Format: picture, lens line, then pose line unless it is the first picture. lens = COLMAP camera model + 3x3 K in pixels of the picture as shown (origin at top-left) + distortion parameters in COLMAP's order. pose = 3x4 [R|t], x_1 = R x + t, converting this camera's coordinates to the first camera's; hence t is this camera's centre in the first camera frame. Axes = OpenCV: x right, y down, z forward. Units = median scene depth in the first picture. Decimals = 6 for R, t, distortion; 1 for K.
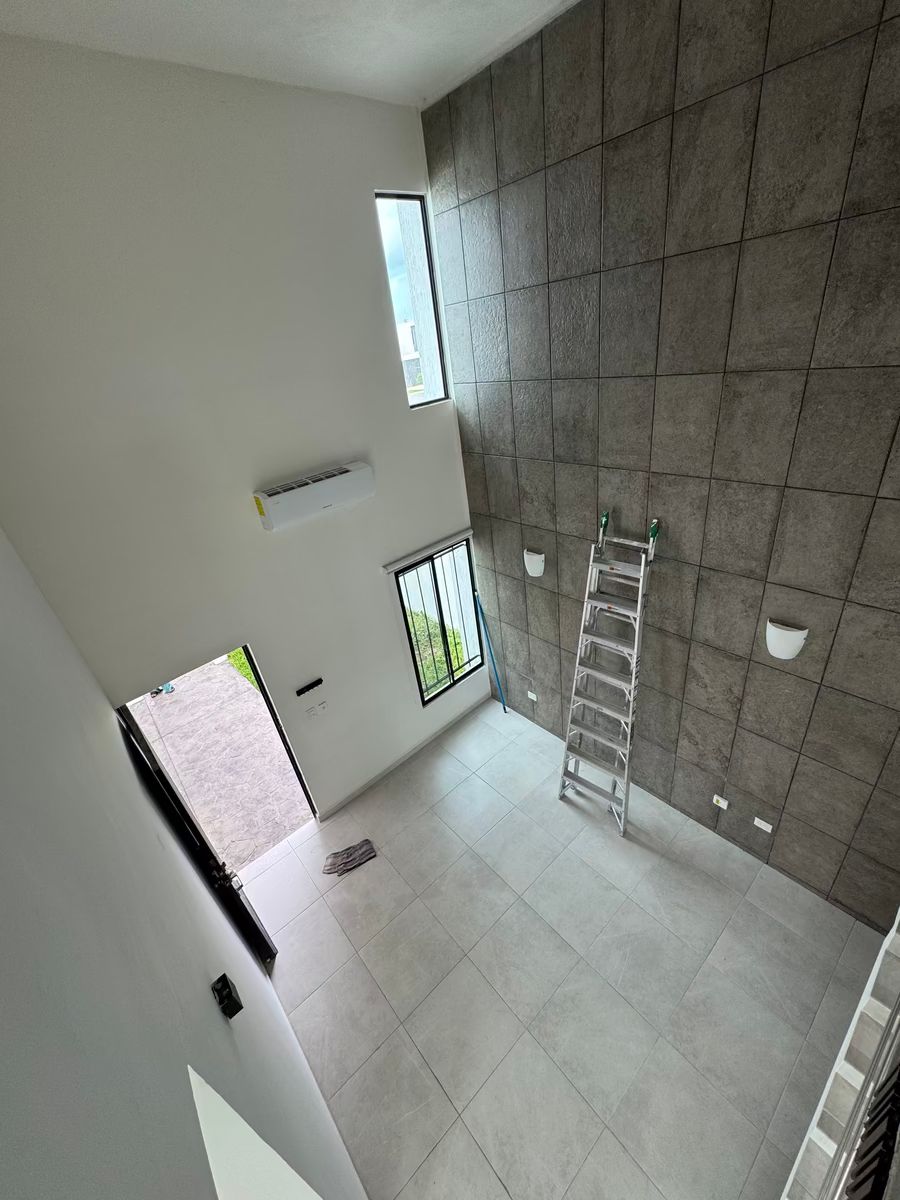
lens RADIAL K [[482.0, 0, 448.7], [0, 482.0, 602.2], [0, 0, 1]] dist [0.001058, -0.000731]
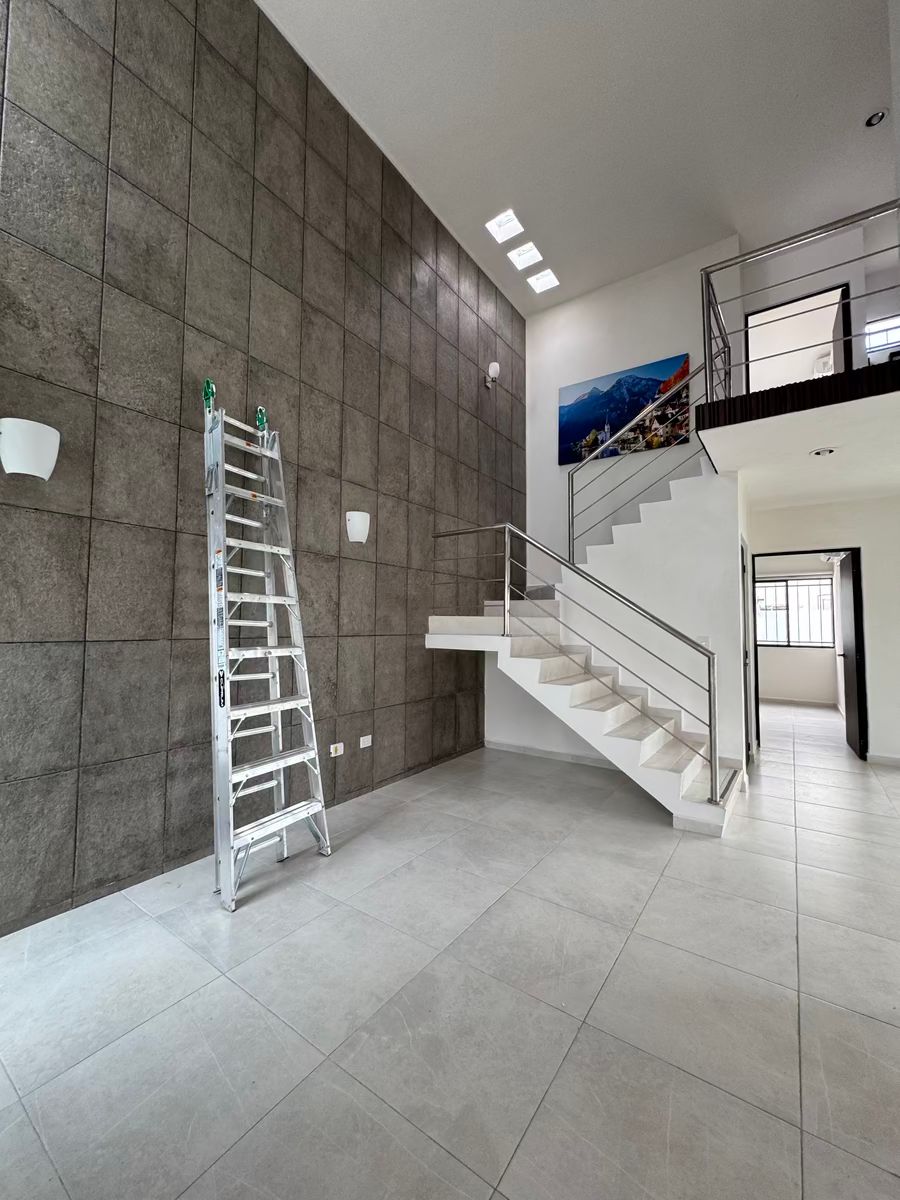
lens RADIAL K [[482.0, 0, 449.2], [0, 482.0, 598.0], [0, 0, 1]] dist [0.001058, -0.000731]
pose [[-0.245043, 0.184461, 0.951802, -0.481283], [0.496412, 0.867153, -0.040254, 0.368182], [-0.832784, 0.462622, -0.304059, 1.154396]]
